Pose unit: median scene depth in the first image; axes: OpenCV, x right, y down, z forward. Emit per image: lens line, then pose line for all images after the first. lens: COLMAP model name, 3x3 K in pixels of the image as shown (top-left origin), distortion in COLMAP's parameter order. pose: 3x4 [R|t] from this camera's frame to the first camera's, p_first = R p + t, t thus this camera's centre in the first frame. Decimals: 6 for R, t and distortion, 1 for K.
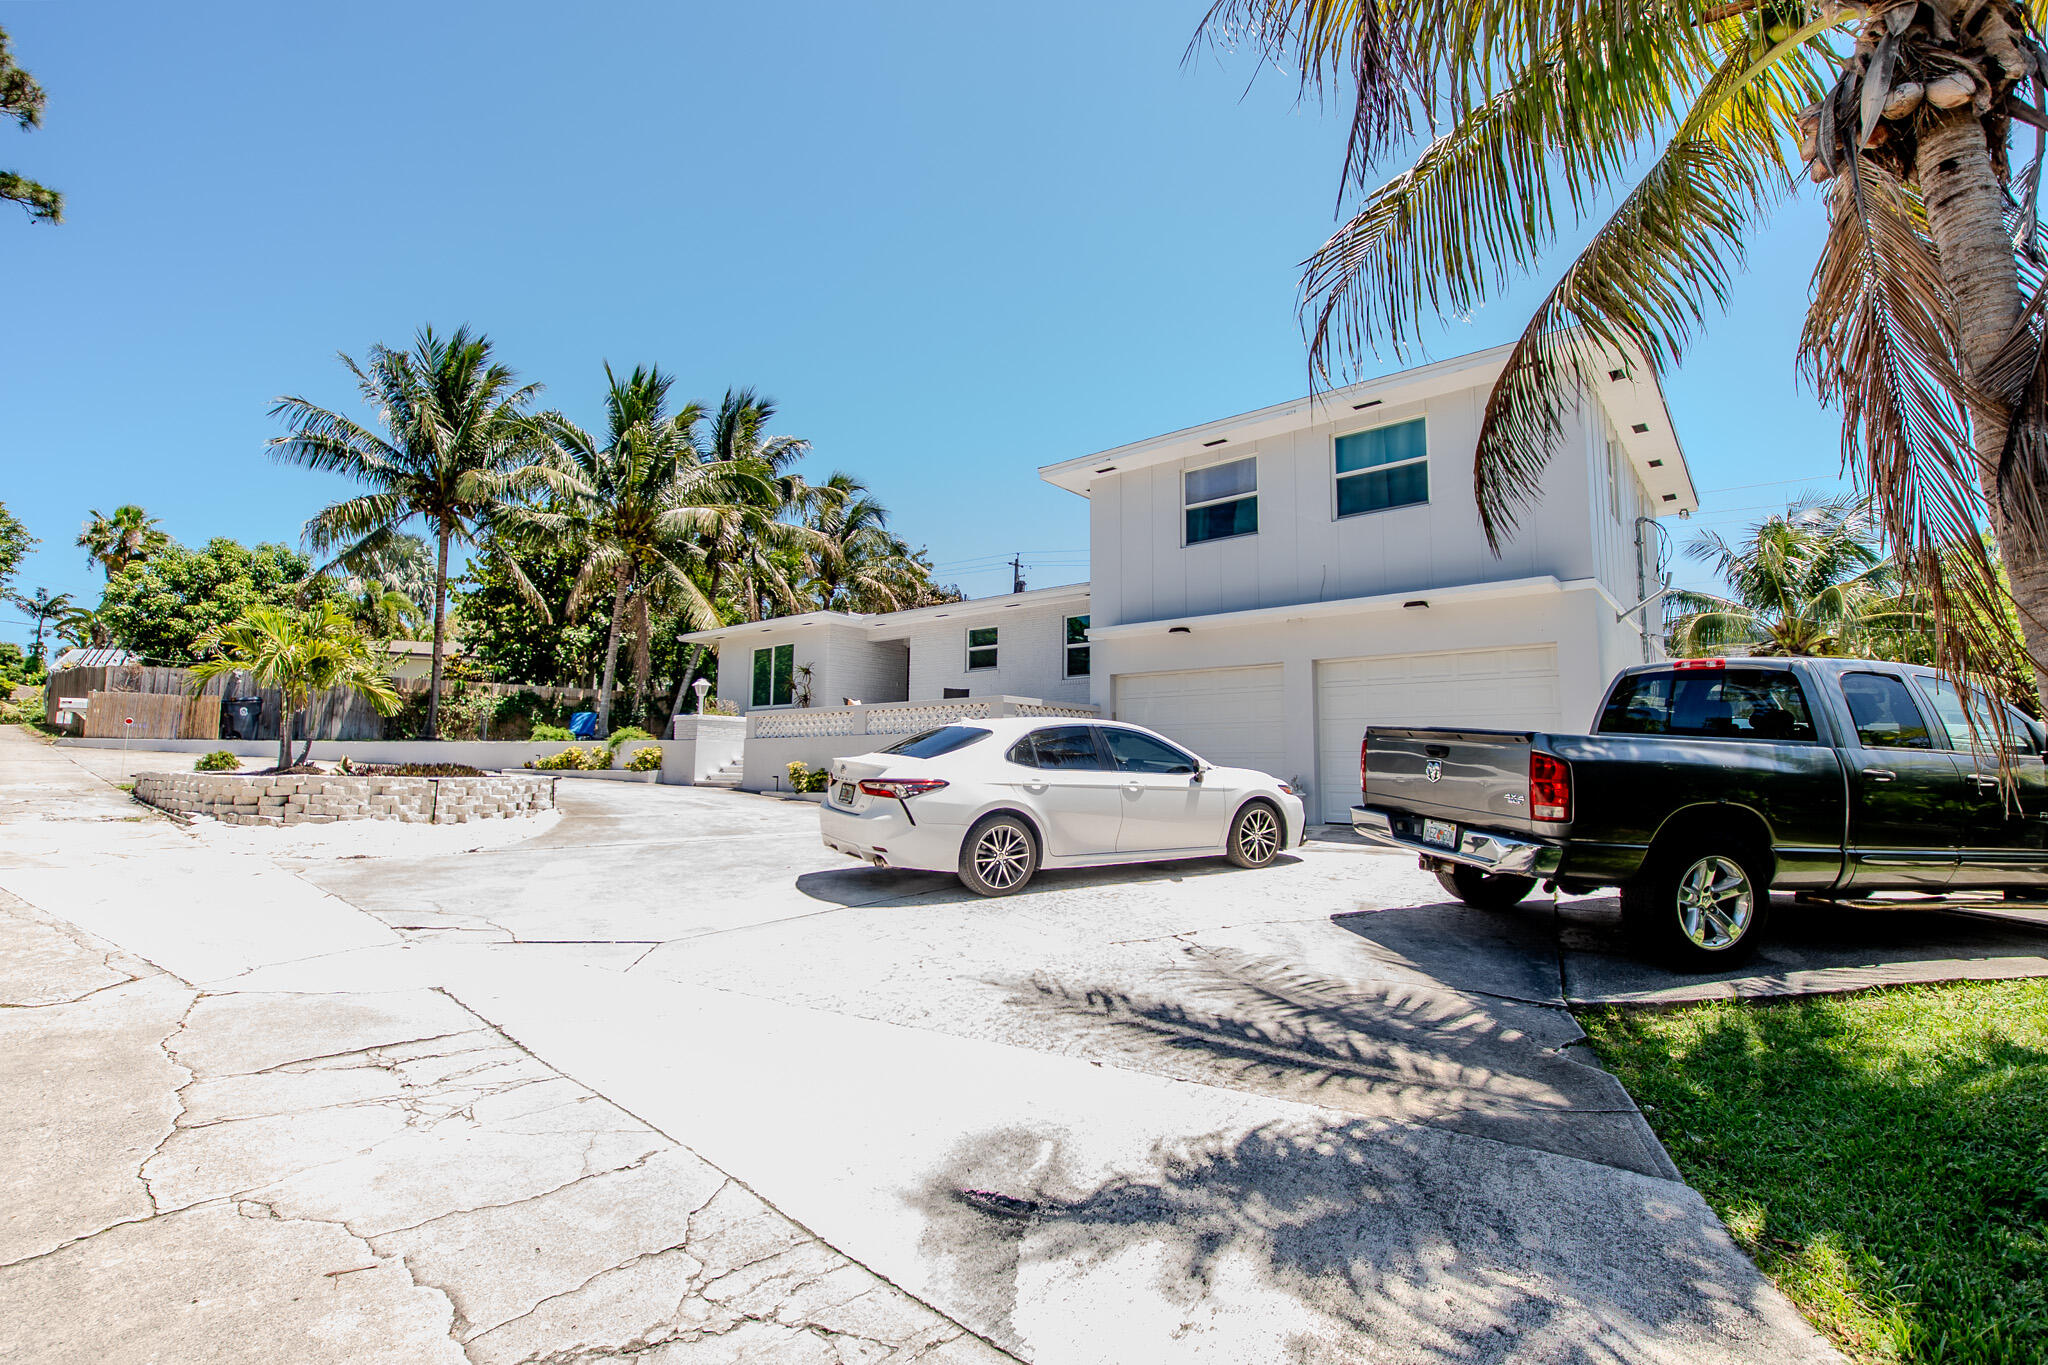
lens RADIAL K [[921.4, 0, 1018.8], [0, 921.4, 680.0], [0, 0, 1]] dist [0.008552, -0.000187]
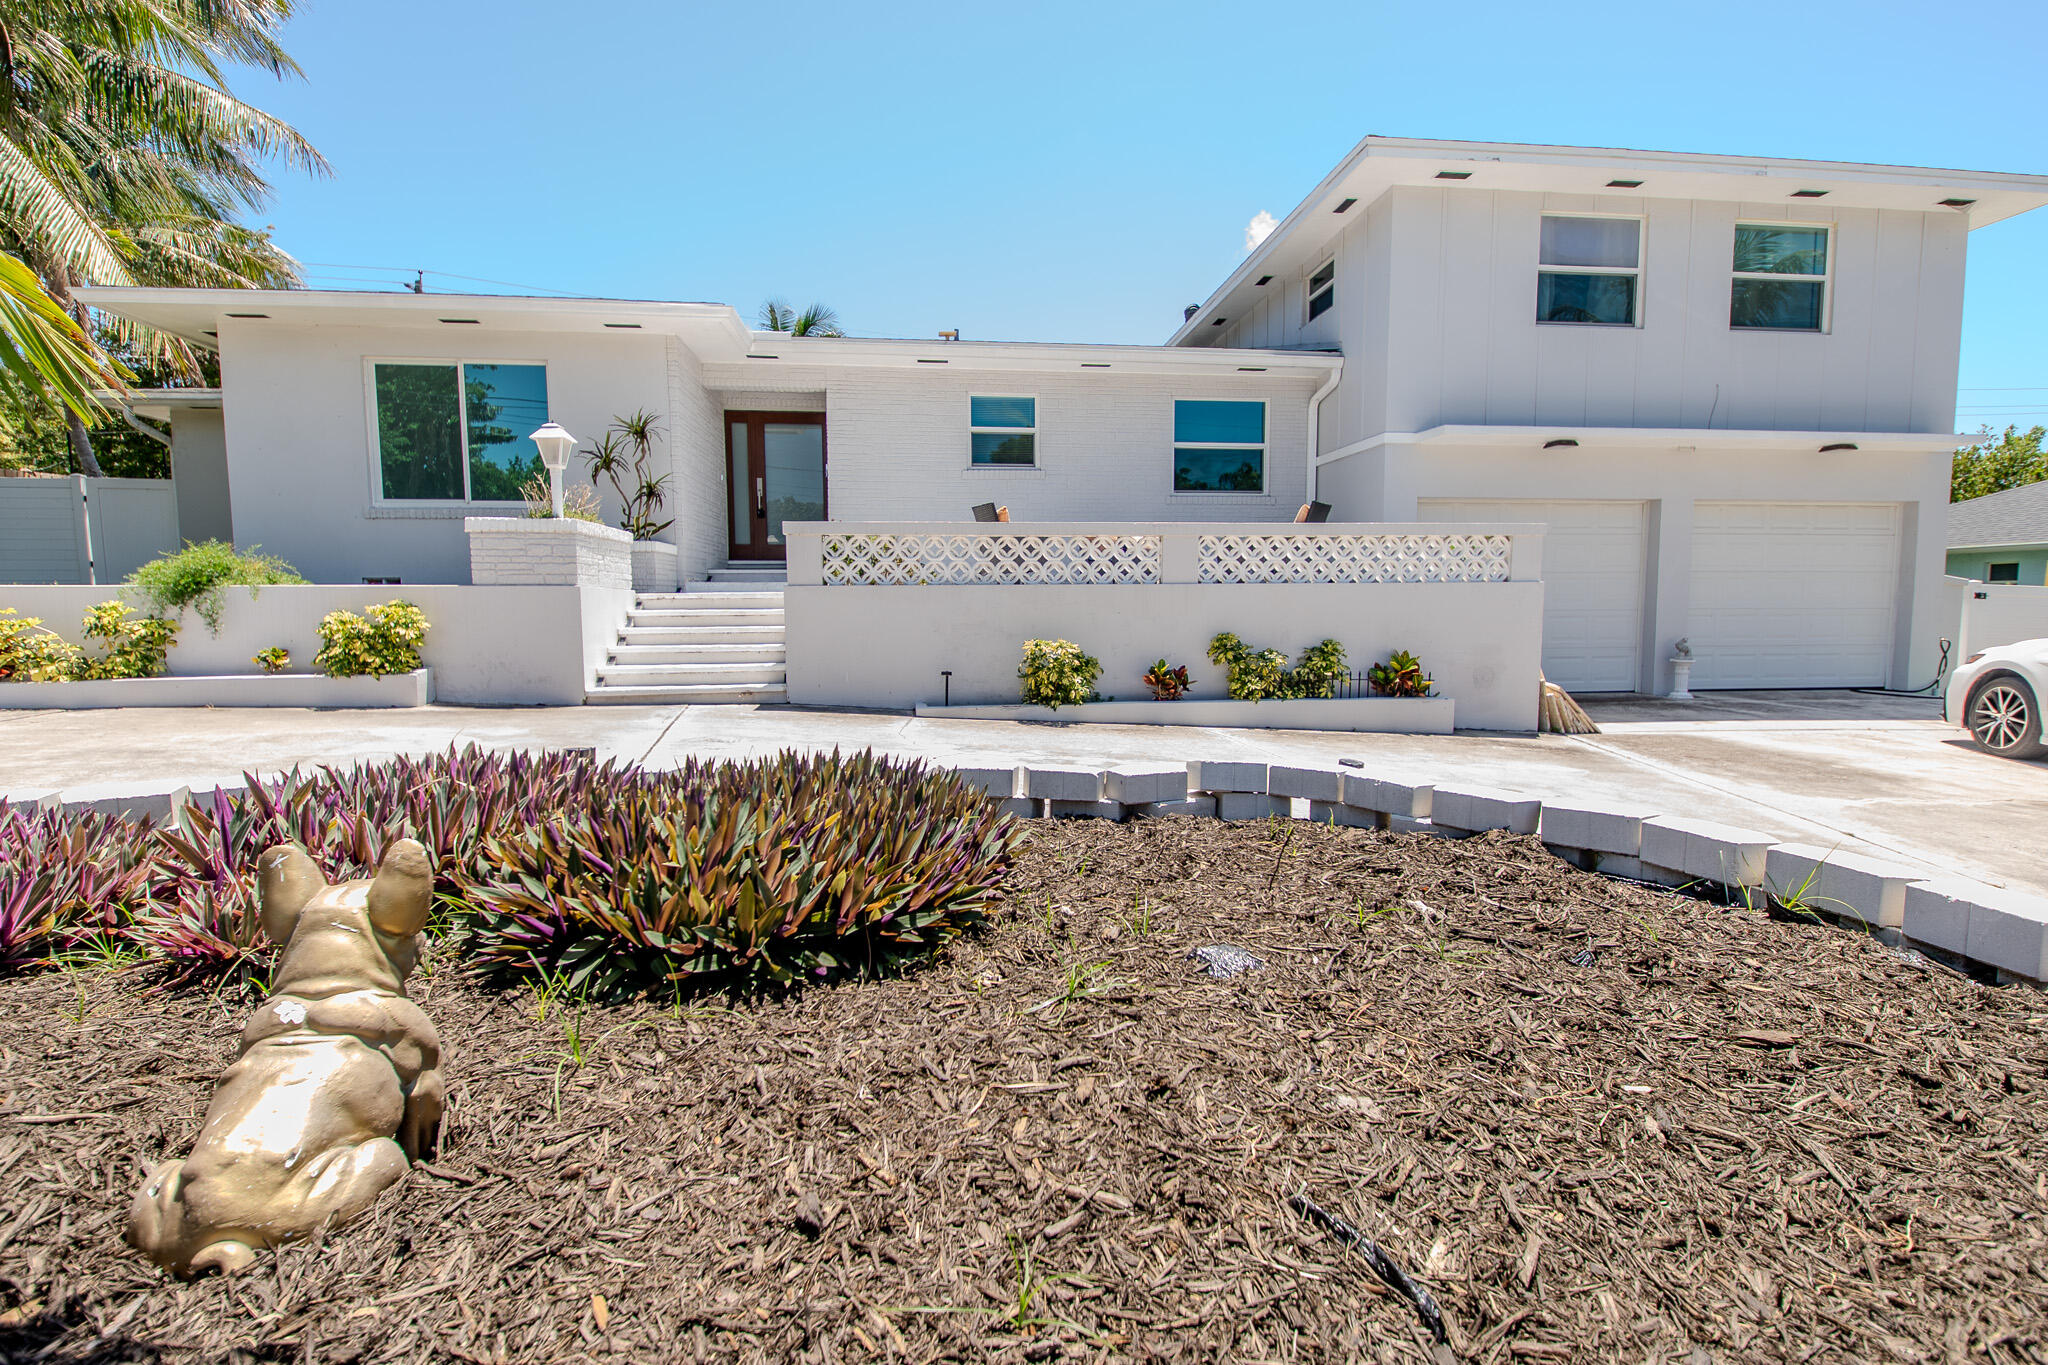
lens RADIAL K [[917.9, 0, 1022.7], [0, 917.9, 676.8], [0, 0, 1]] dist [0.015230, -0.008490]
pose [[0.683259, -0.072000, 0.726618, -0.444311], [-0.061828, 0.985848, 0.155826, 0.027418], [-0.727554, -0.151395, 0.669138, 0.531179]]
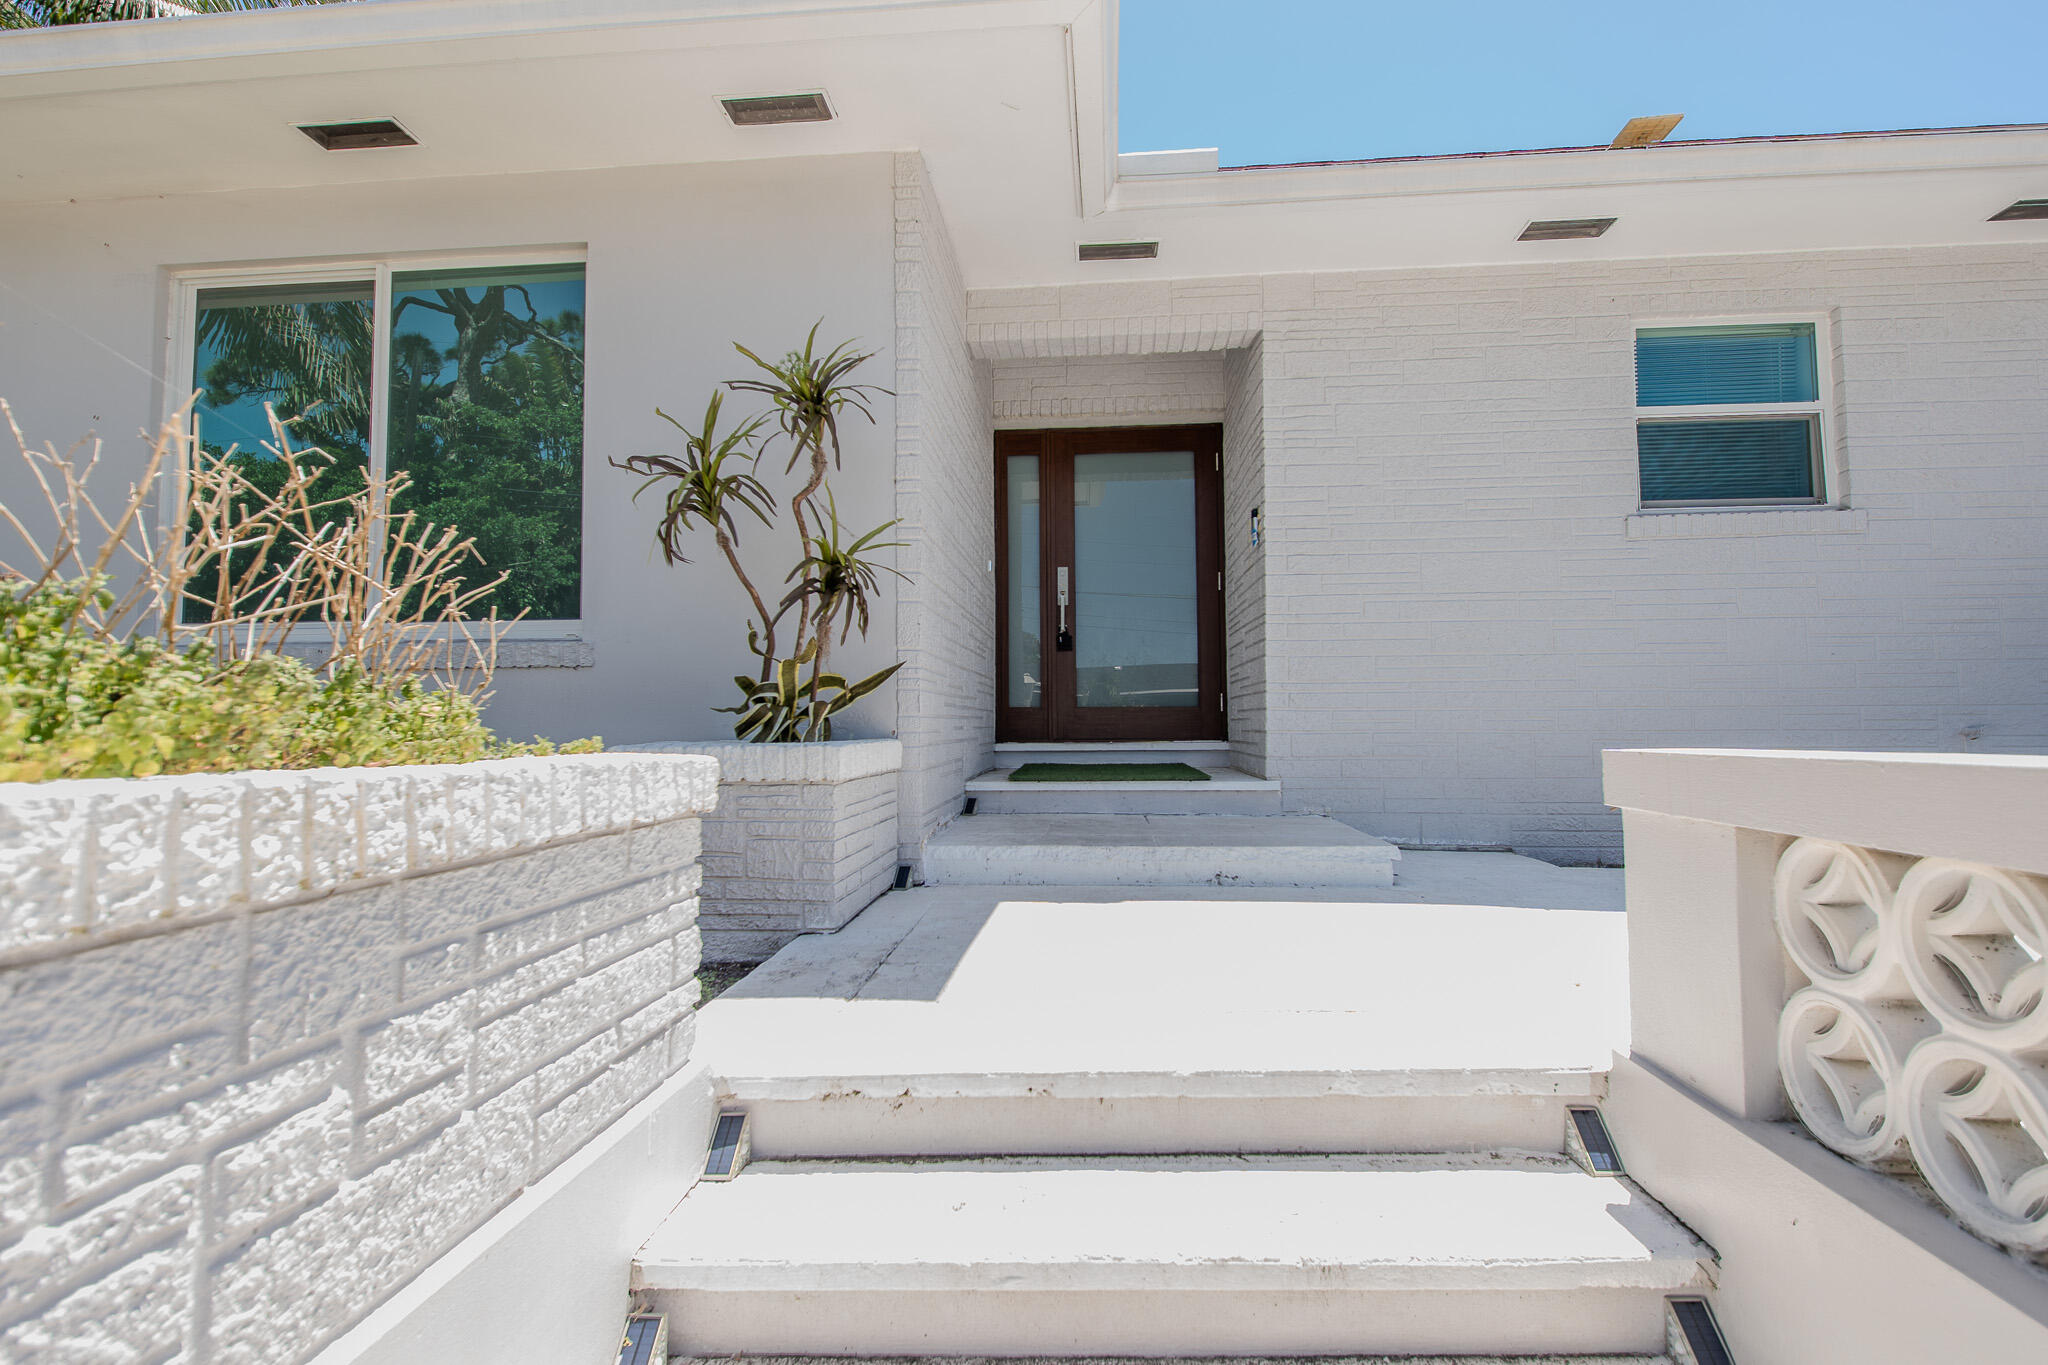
lens RADIAL K [[911.2, 0, 1028.9], [0, 911.2, 679.2], [0, 0, 1]] dist [0.010417, -0.000411]
pose [[0.806993, 0.015114, 0.590368, -0.288648], [-0.044718, 0.998366, 0.035567, 0.028467], [-0.588866, -0.055102, 0.806350, 0.857006]]
